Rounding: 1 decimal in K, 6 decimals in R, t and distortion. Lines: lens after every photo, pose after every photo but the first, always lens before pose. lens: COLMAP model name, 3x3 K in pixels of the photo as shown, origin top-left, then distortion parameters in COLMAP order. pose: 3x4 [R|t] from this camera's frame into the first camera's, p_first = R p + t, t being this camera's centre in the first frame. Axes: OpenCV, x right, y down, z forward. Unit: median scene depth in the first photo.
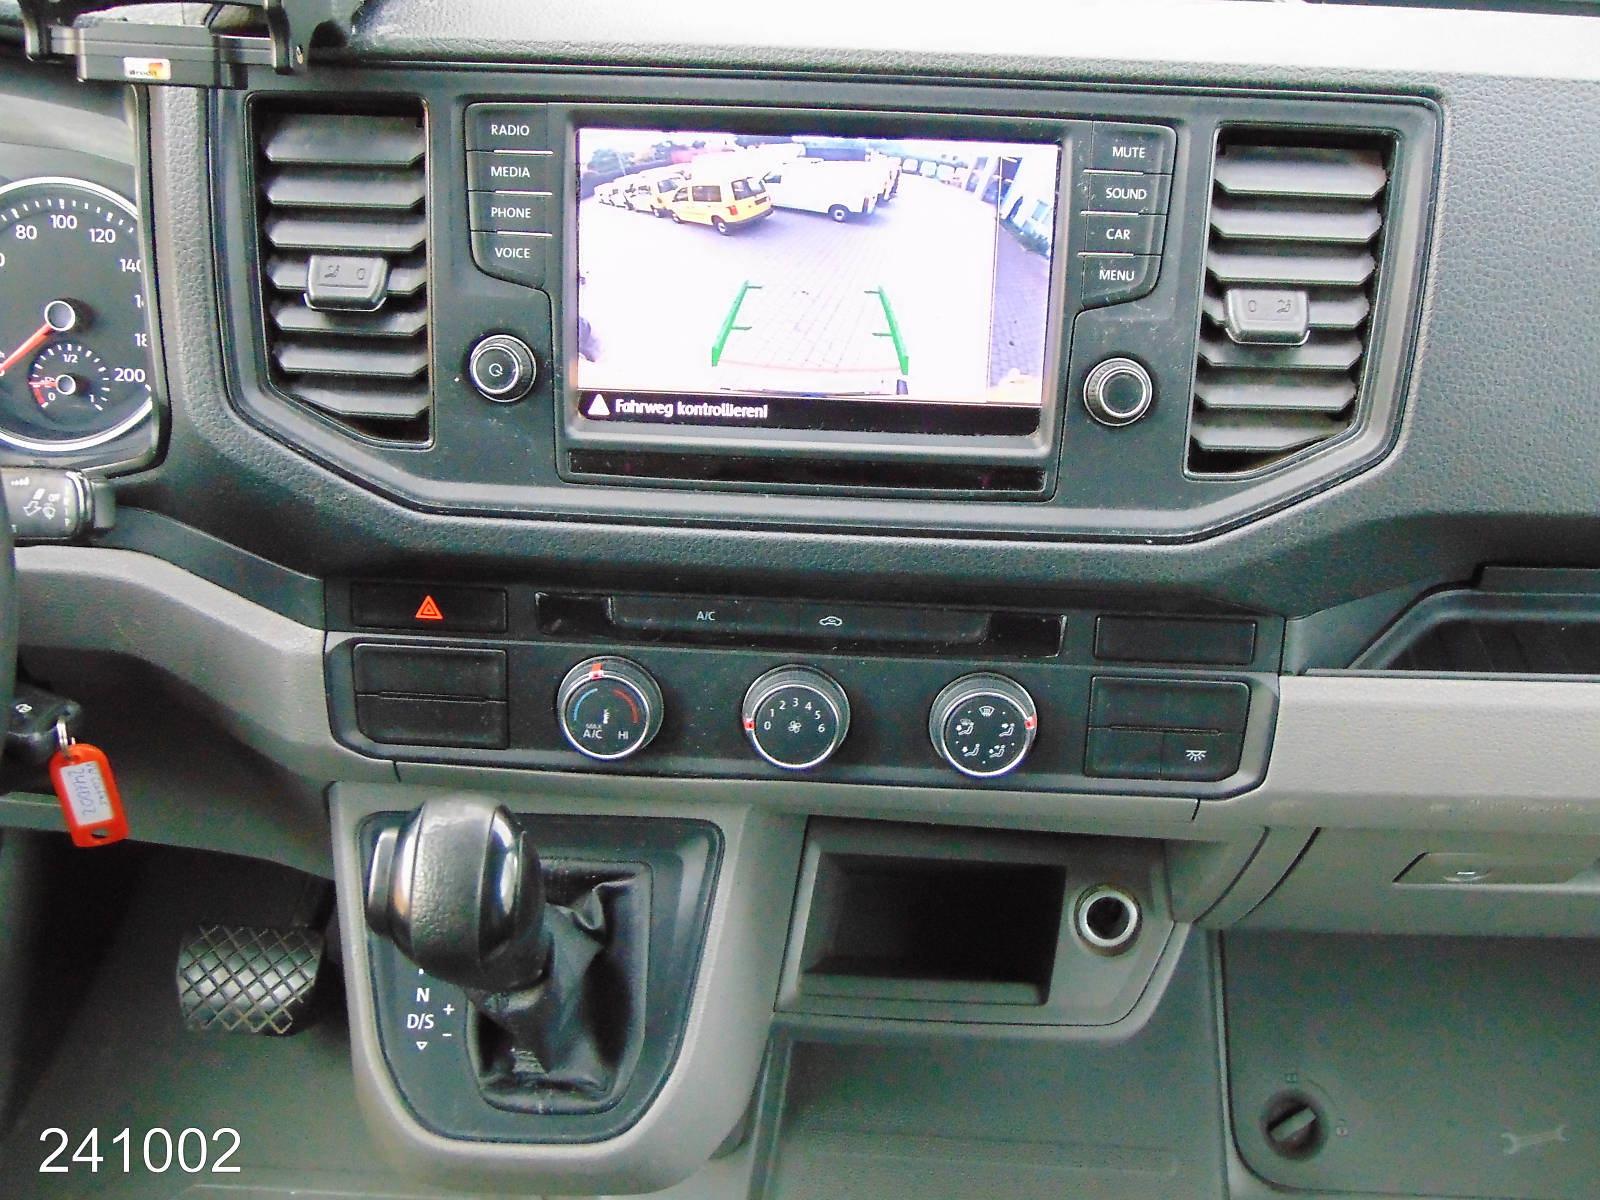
lens RADIAL K [[1625.3, 0, 802.6], [0, 1625.3, 600.6], [0, 0, 1]] dist [-0.039932, 0.000000]
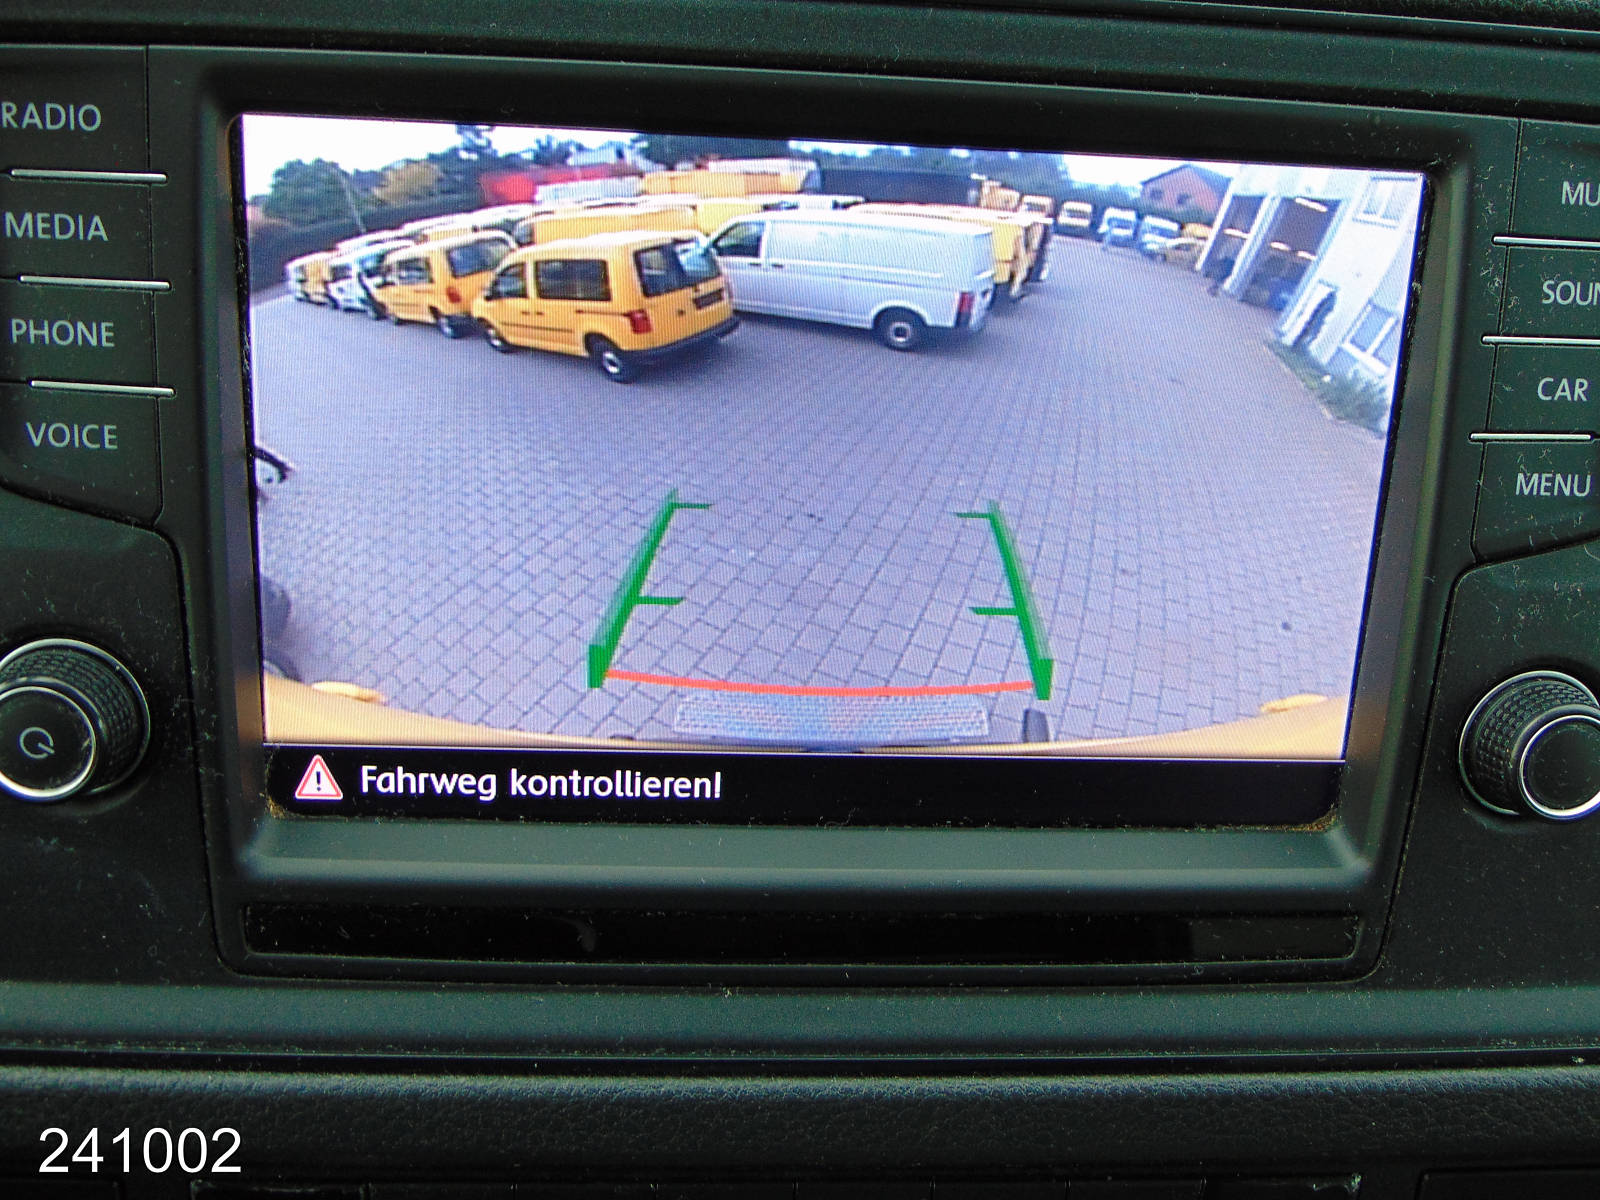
lens RADIAL K [[1625.3, 0, 796.5], [0, 1625.3, 602.4], [0, 0, 1]] dist [-0.039932, 0.000000]
pose [[0.992305, -0.021955, 0.121859, -0.054835], [0.015500, 0.998438, 0.053671, -0.192108], [-0.122848, -0.051369, 0.991095, 0.592175]]
